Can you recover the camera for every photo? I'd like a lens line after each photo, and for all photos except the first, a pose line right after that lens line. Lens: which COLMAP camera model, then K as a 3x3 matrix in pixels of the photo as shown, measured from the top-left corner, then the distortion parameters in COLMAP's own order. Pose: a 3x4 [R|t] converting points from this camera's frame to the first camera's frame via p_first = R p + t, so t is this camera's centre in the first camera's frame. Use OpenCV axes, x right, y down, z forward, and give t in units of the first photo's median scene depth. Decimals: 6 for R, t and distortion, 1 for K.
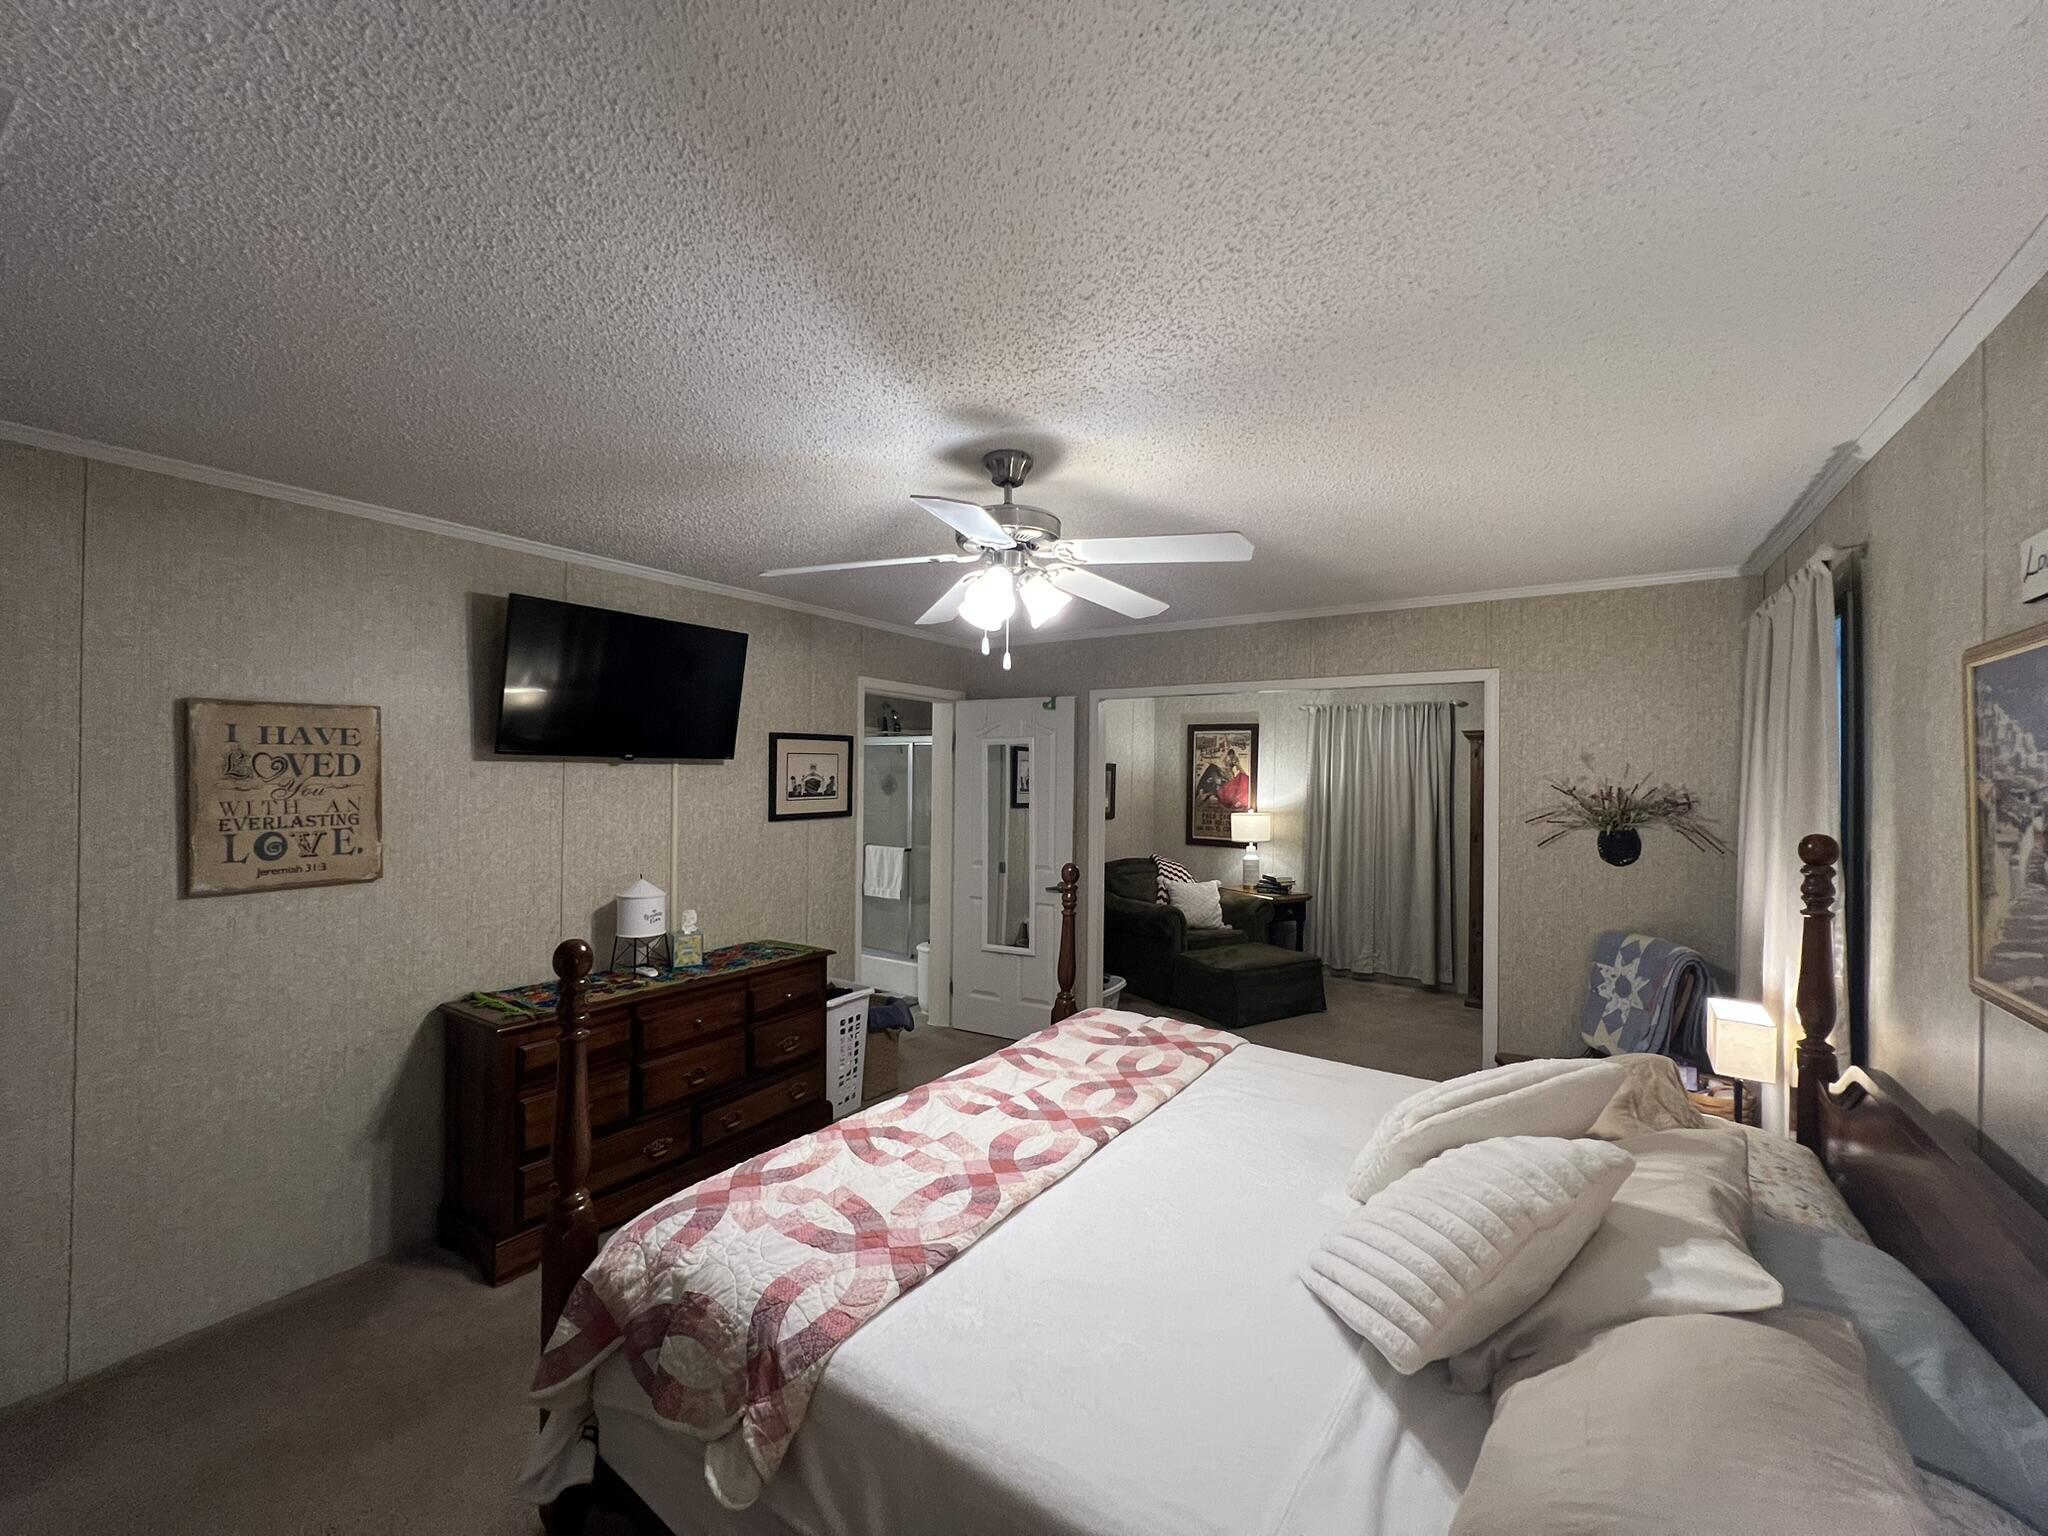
lens RADIAL K [[817.4, 0, 1024.6], [0, 817.4, 767.1], [0, 0, 1]] dist [-0.001138, 0.000532]
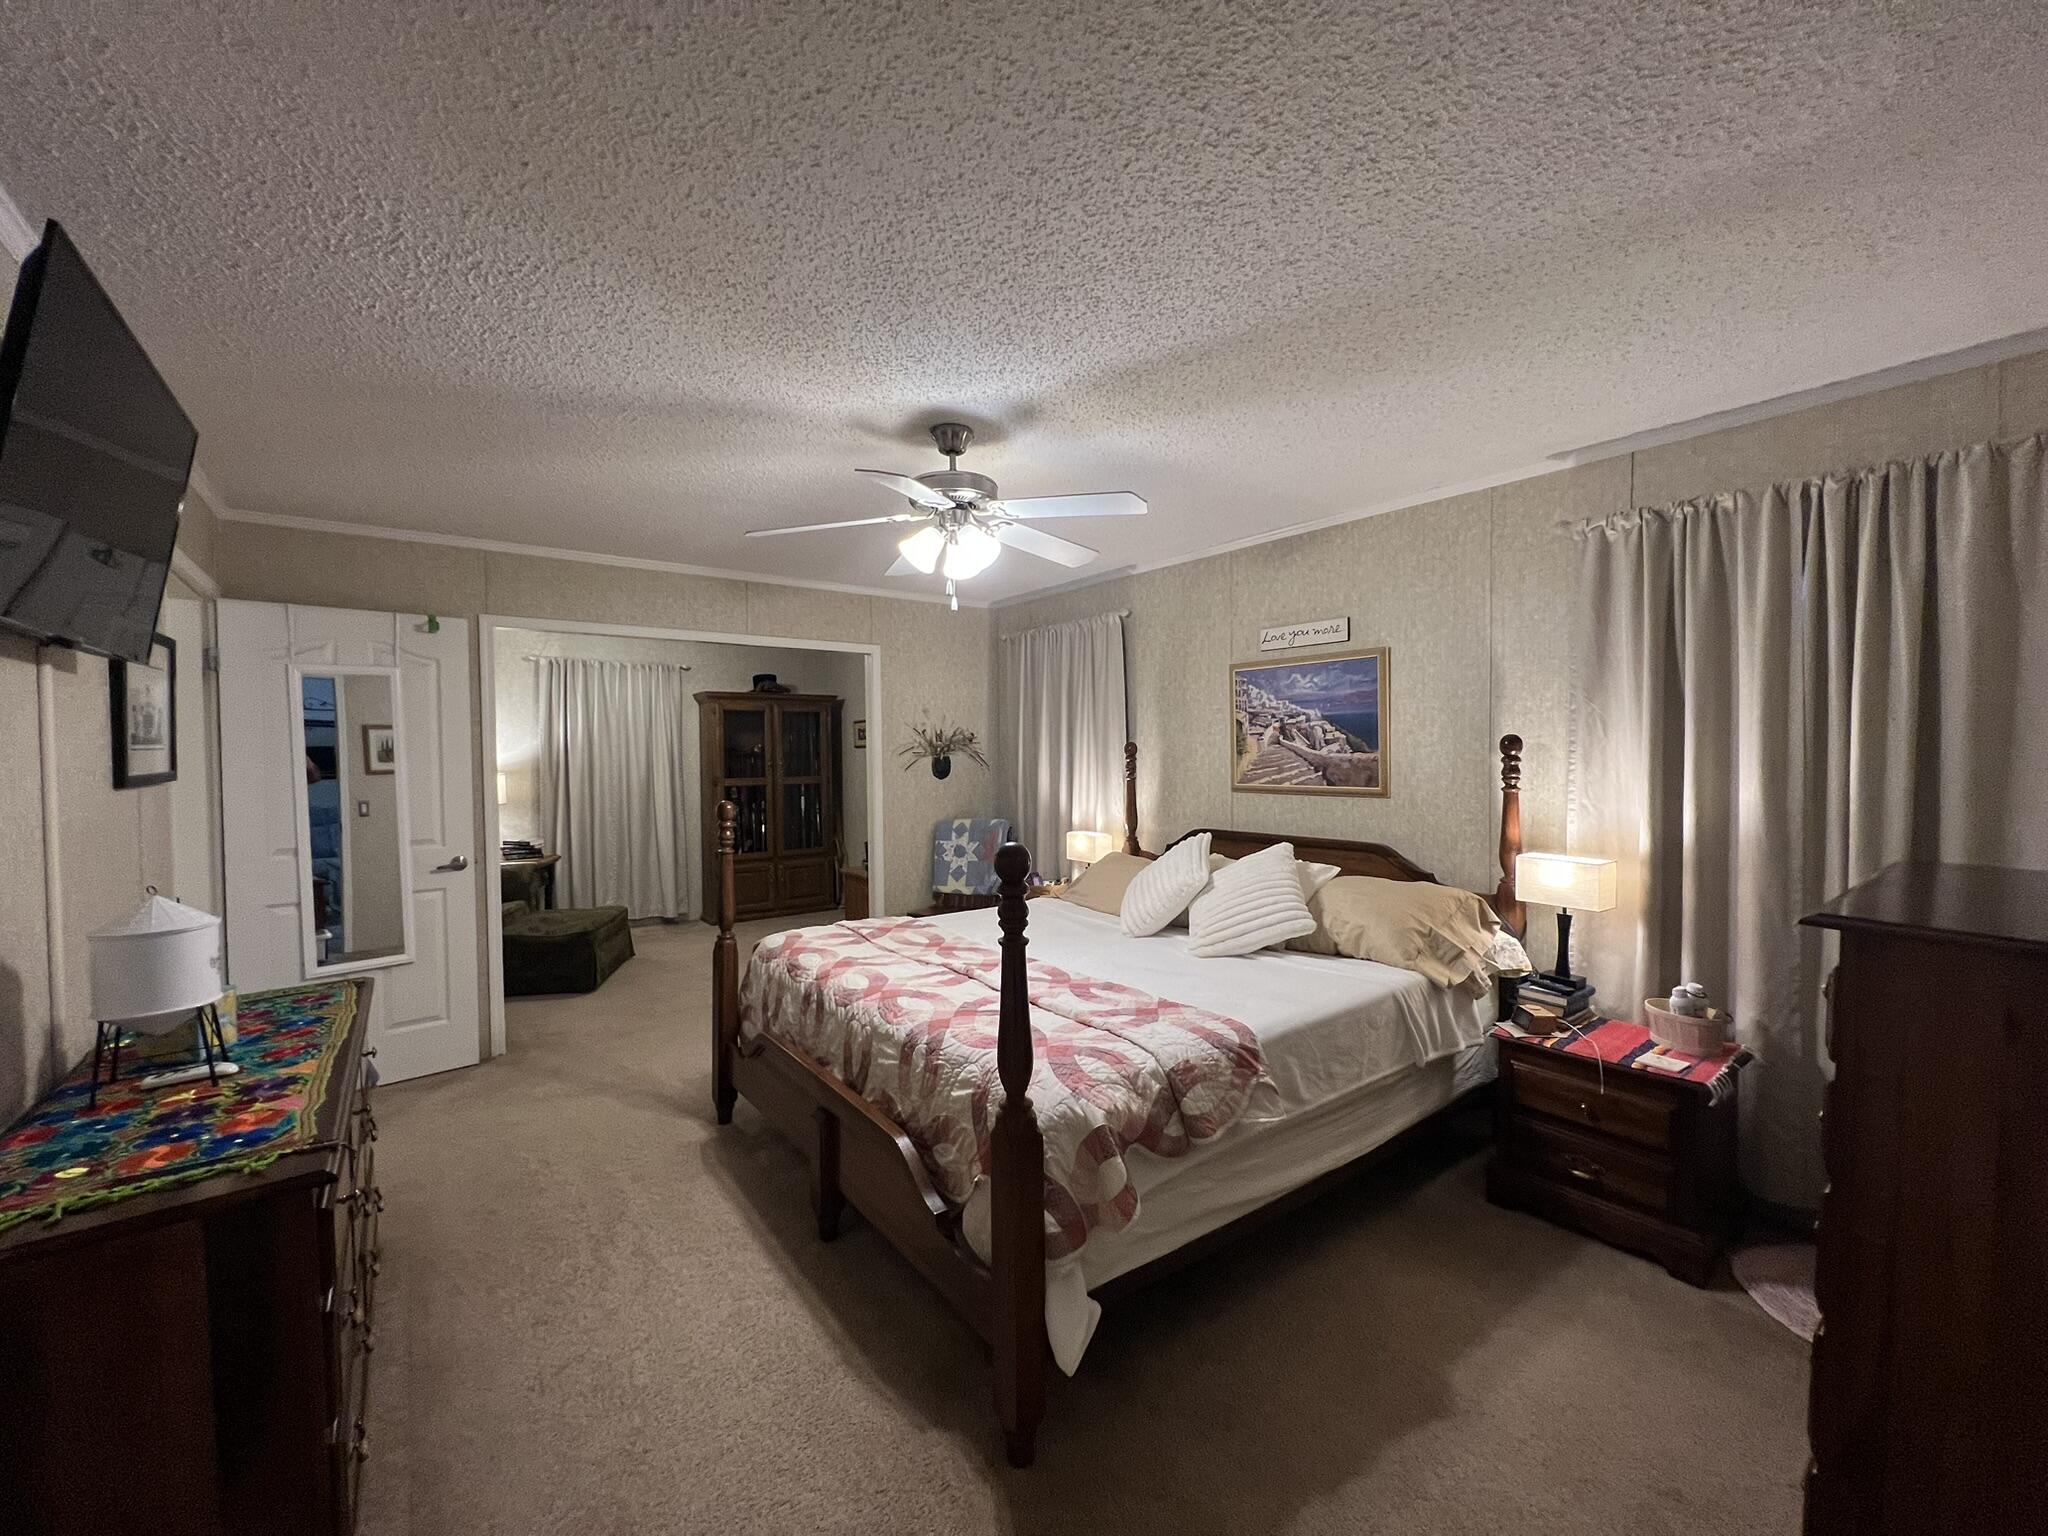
lens RADIAL K [[821.5, 0, 1019.1], [0, 821.5, 766.9], [0, 0, 1]] dist [-0.001297, -0.000070]
pose [[0.329546, -0.033729, 0.943537, -0.645793], [0.004669, 0.999408, 0.034095, 0.038637], [-0.944128, -0.006830, 0.329509, 0.295764]]
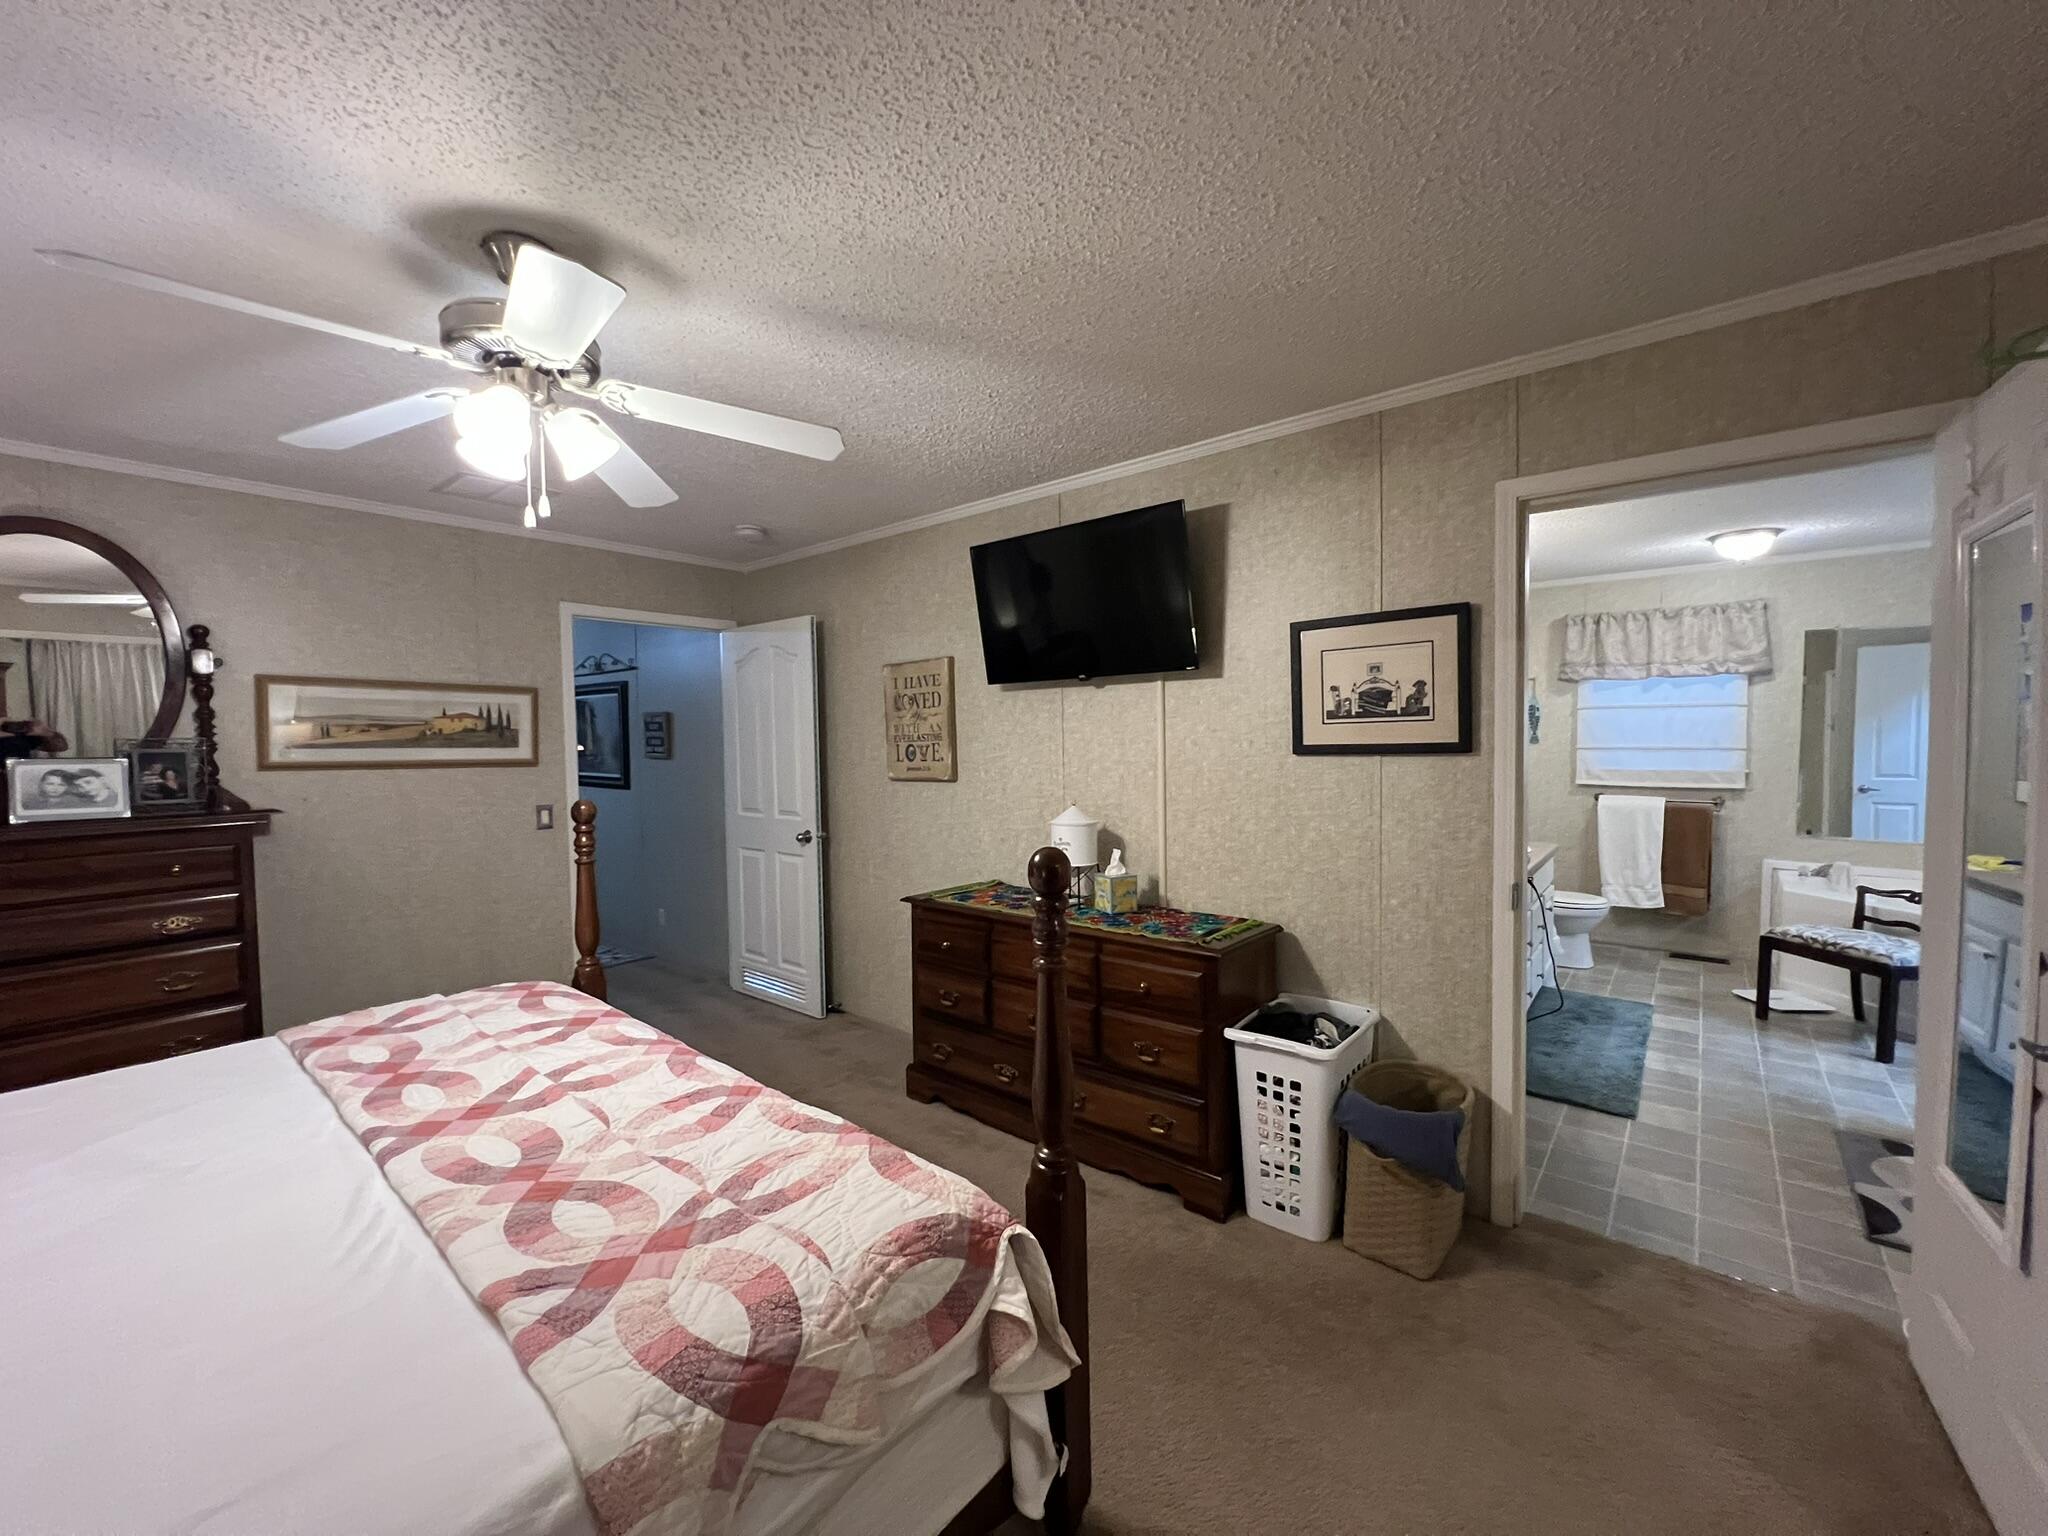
lens RADIAL K [[817.4, 0, 1024.6], [0, 817.4, 767.1], [0, 0, 1]] dist [-0.001138, 0.000532]
pose [[-0.102819, 0.028860, -0.994281, 0.405690], [0.022874, 0.999383, 0.026643, 0.055776], [0.994437, -0.020004, -0.103416, 0.884355]]
